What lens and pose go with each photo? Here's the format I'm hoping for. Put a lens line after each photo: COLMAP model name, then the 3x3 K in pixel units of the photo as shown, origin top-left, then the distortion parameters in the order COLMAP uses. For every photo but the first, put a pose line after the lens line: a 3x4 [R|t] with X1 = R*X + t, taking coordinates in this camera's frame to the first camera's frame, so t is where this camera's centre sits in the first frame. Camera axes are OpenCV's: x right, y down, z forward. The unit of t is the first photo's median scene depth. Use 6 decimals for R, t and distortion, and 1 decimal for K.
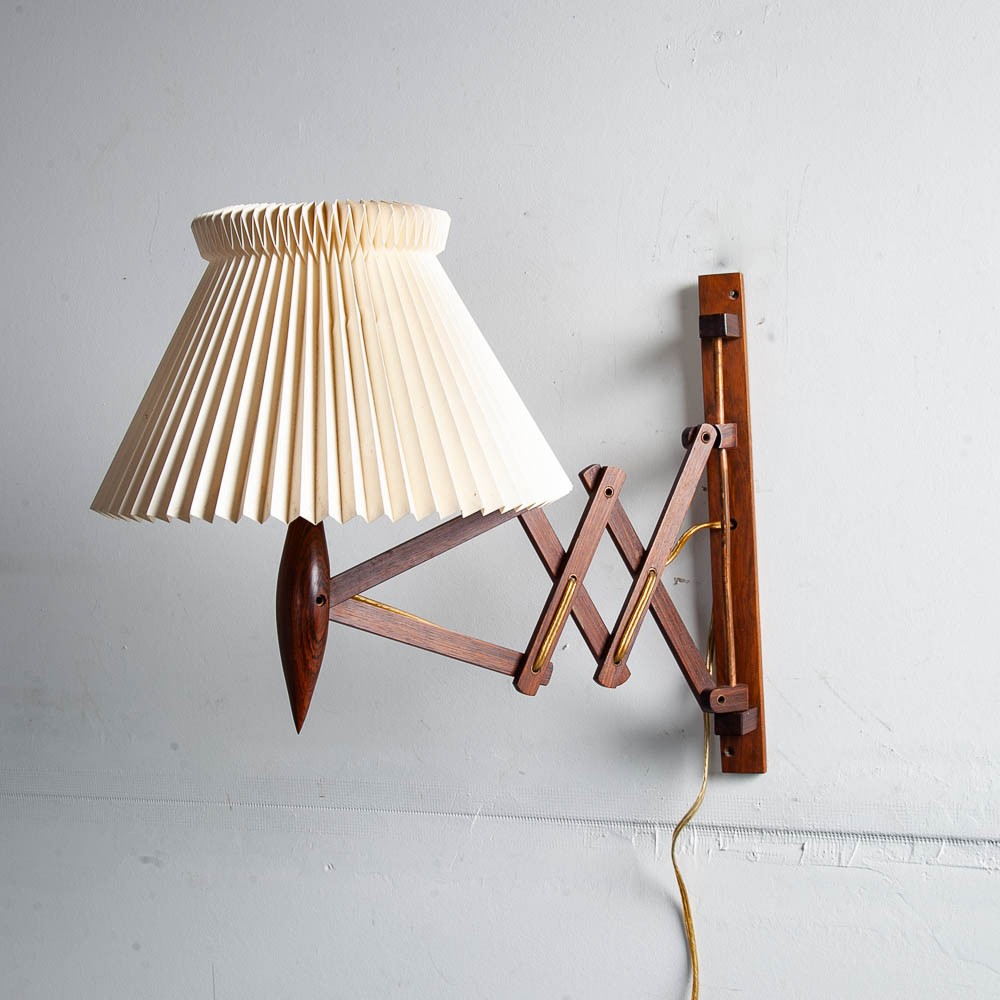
lens RADIAL K [[1662.9, 0, 527.4], [0, 1662.9, 496.5], [0, 0, 1]] dist [0.001498, 0.039921]
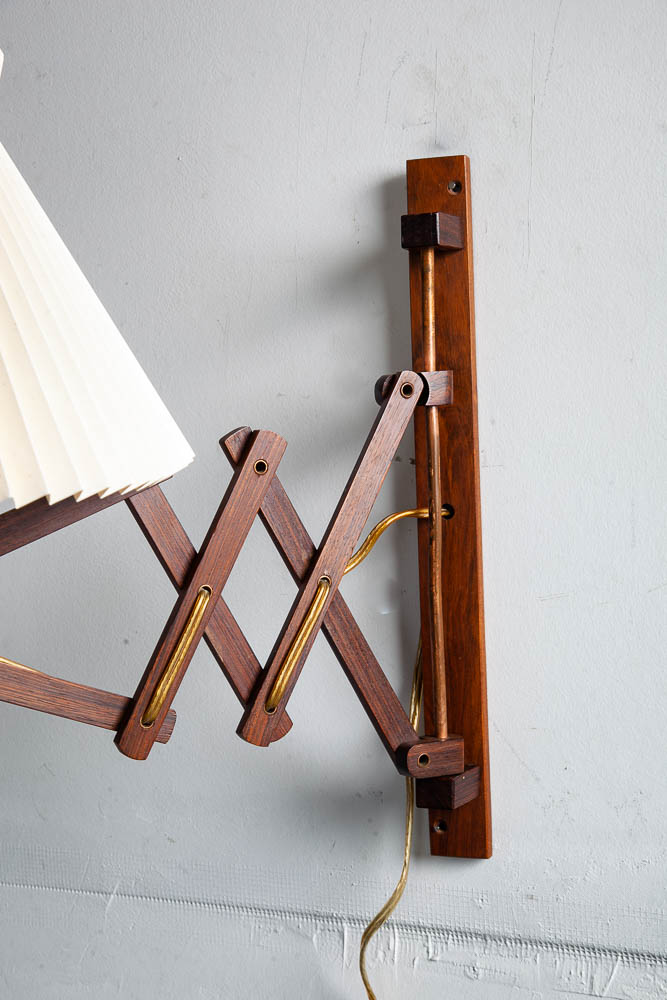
lens RADIAL K [[1692.4, 0, 334.0], [0, 1692.4, 511.8], [0, 0, 1]] dist [0.163335, 0.045457]
pose [[0.999870, 0.012370, -0.010389, 0.083389], [-0.011940, 0.999112, 0.040412, -0.012476], [0.010880, -0.040282, 0.999129, 0.274792]]
